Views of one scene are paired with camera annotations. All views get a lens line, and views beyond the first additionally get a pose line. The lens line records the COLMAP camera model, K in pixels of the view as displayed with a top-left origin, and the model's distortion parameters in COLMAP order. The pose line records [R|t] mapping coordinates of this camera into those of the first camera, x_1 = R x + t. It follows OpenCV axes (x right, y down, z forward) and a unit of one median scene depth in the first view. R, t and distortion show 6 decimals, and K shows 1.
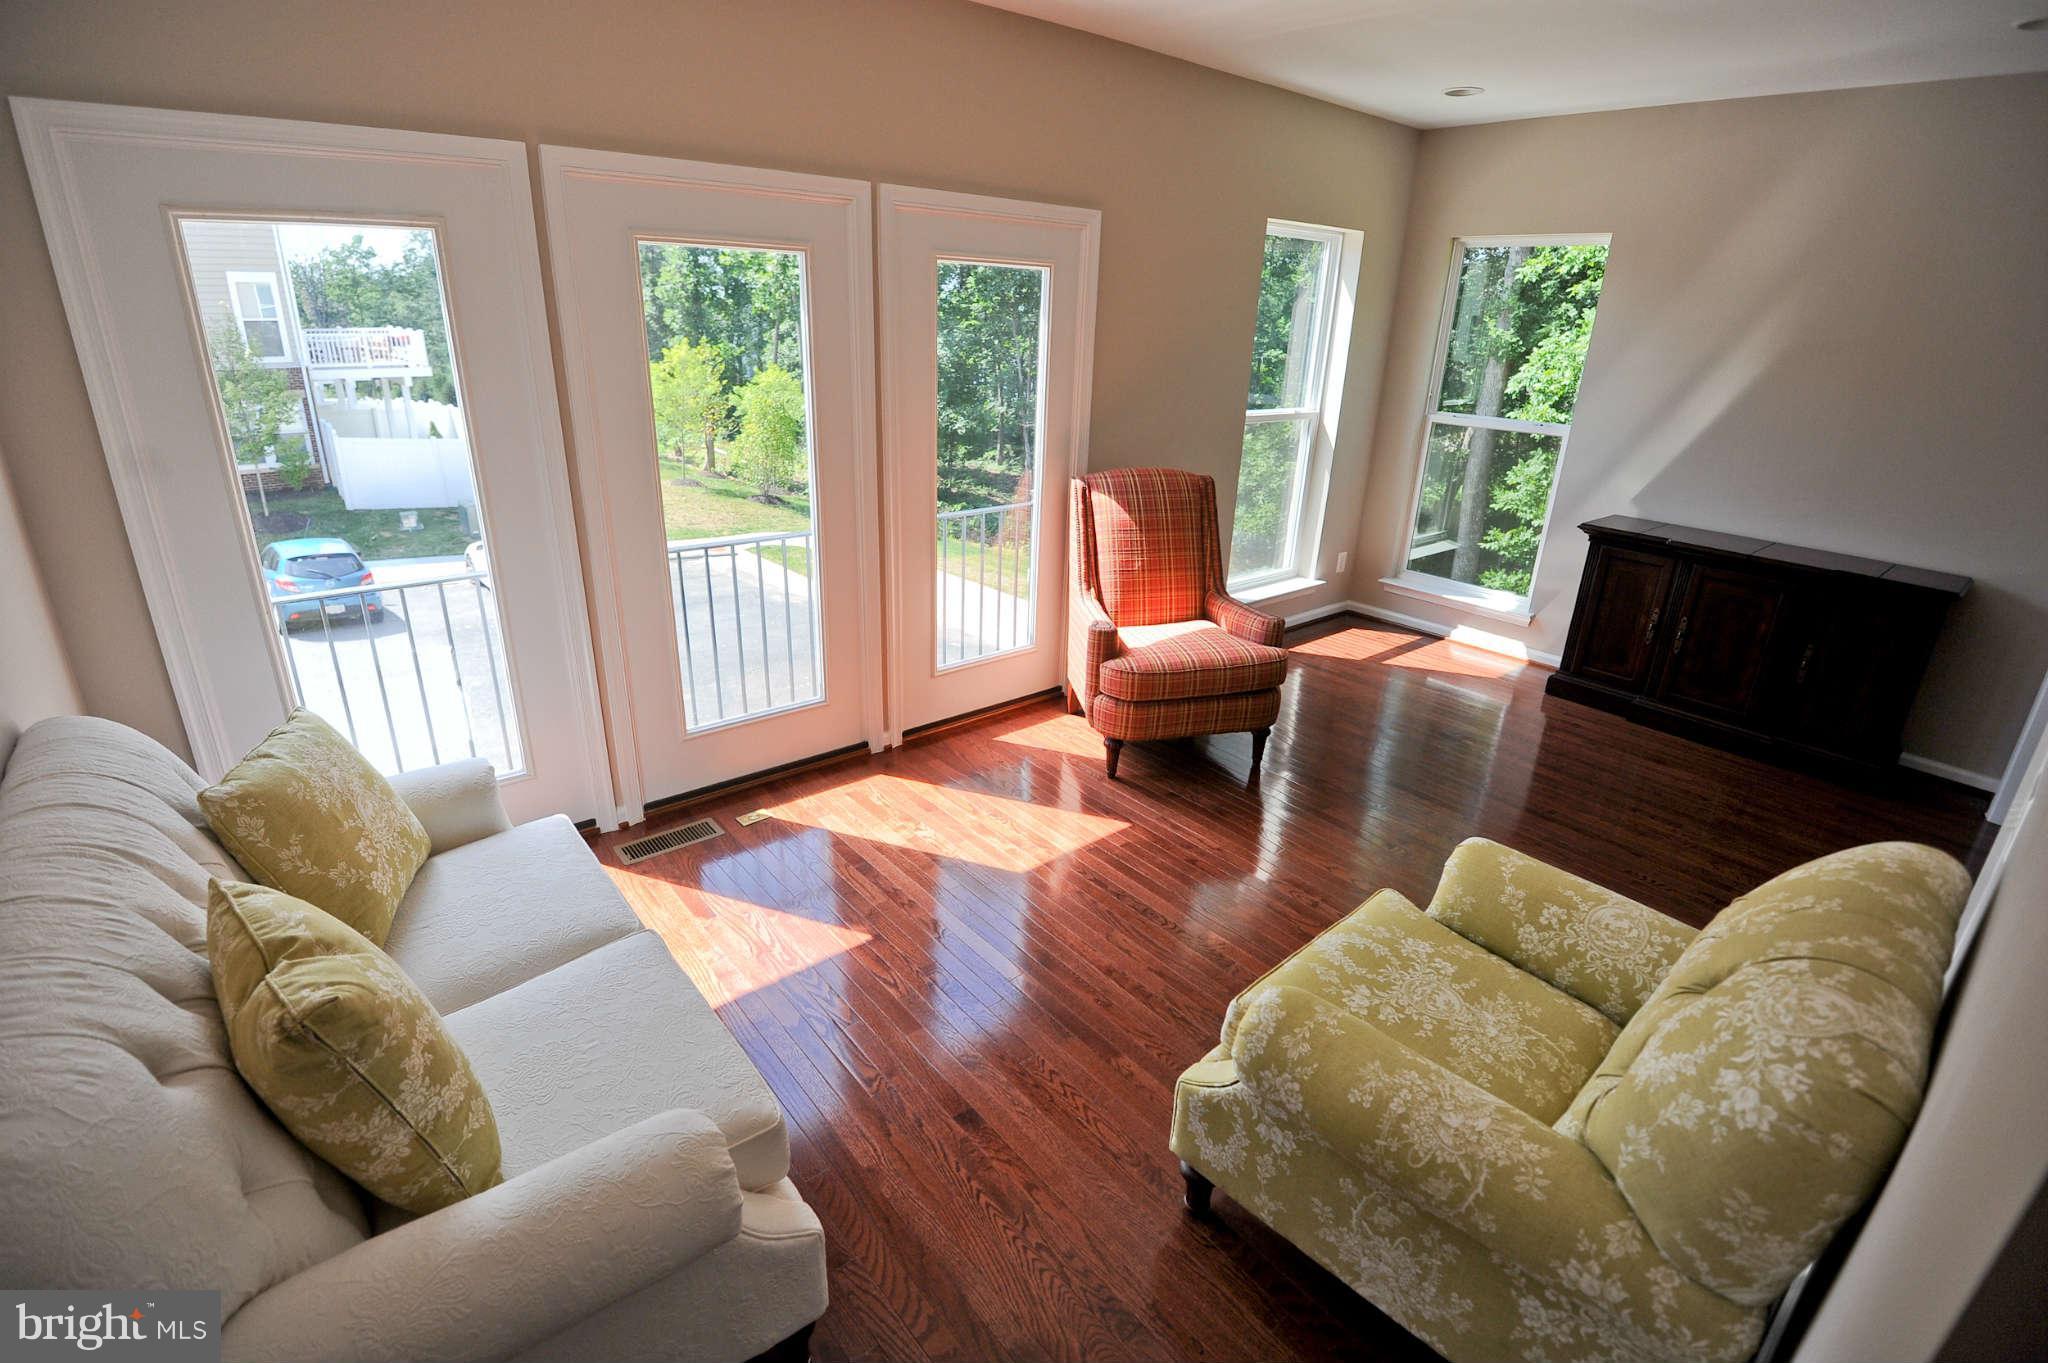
lens RADIAL K [[958.0, 0, 985.5], [0, 958.0, 668.1], [0, 0, 1]] dist [-0.003082, -0.000497]
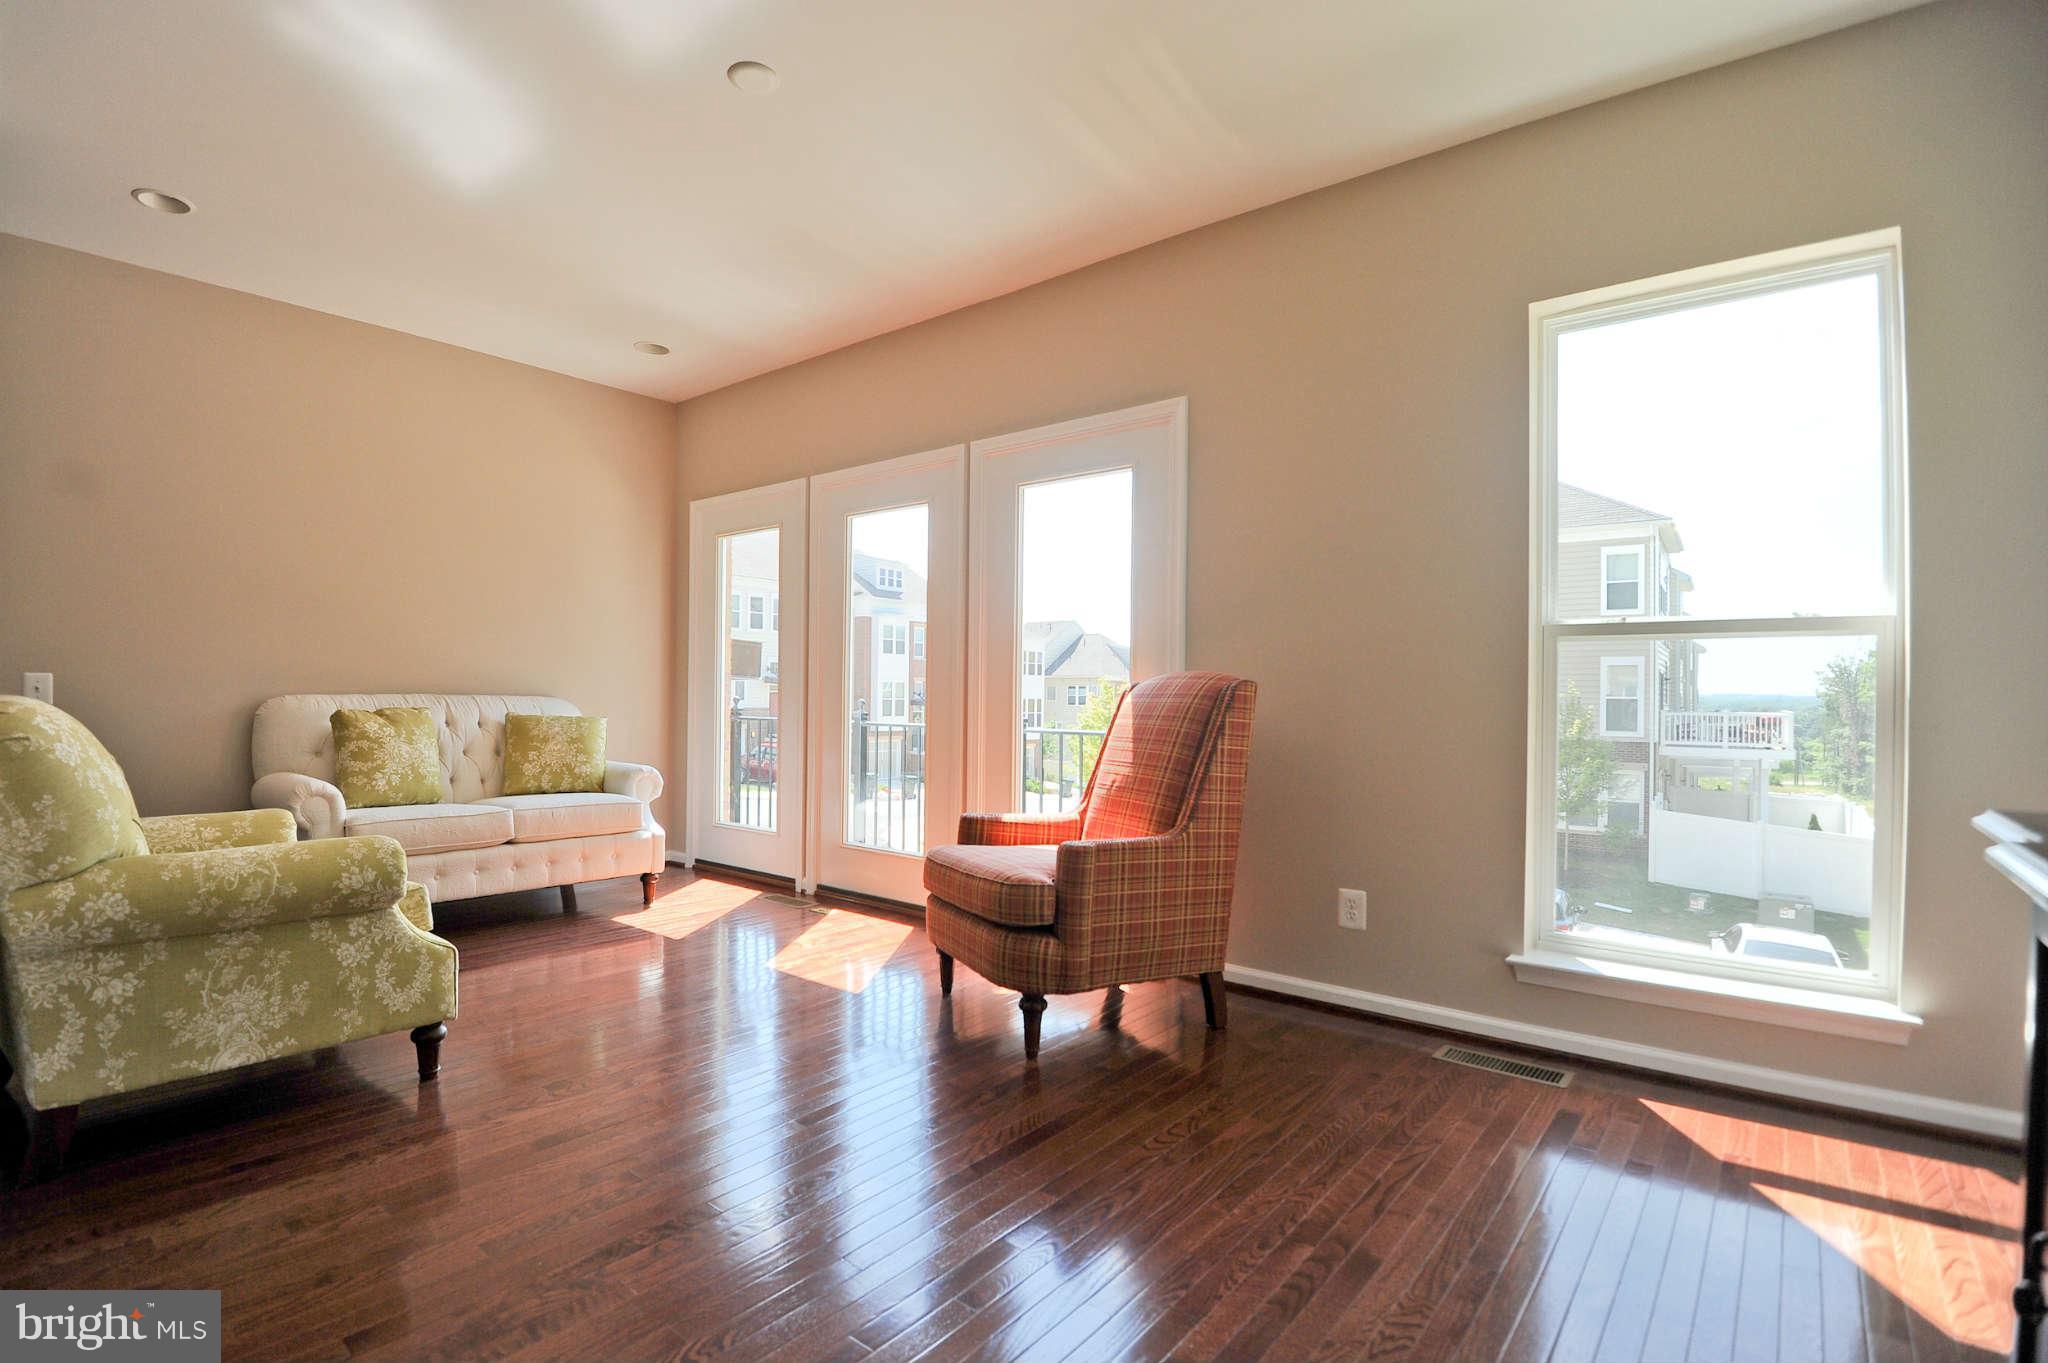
lens RADIAL K [[994.9, 0, 959.6], [0, 994.9, 698.9], [0, 0, 1]] dist [-0.038860, -0.000187]
pose [[0.170292, -0.021504, -0.985159, 0.194451], [-0.353511, 0.931878, -0.081448, -0.011358], [0.919799, 0.362134, 0.151090, 0.149197]]
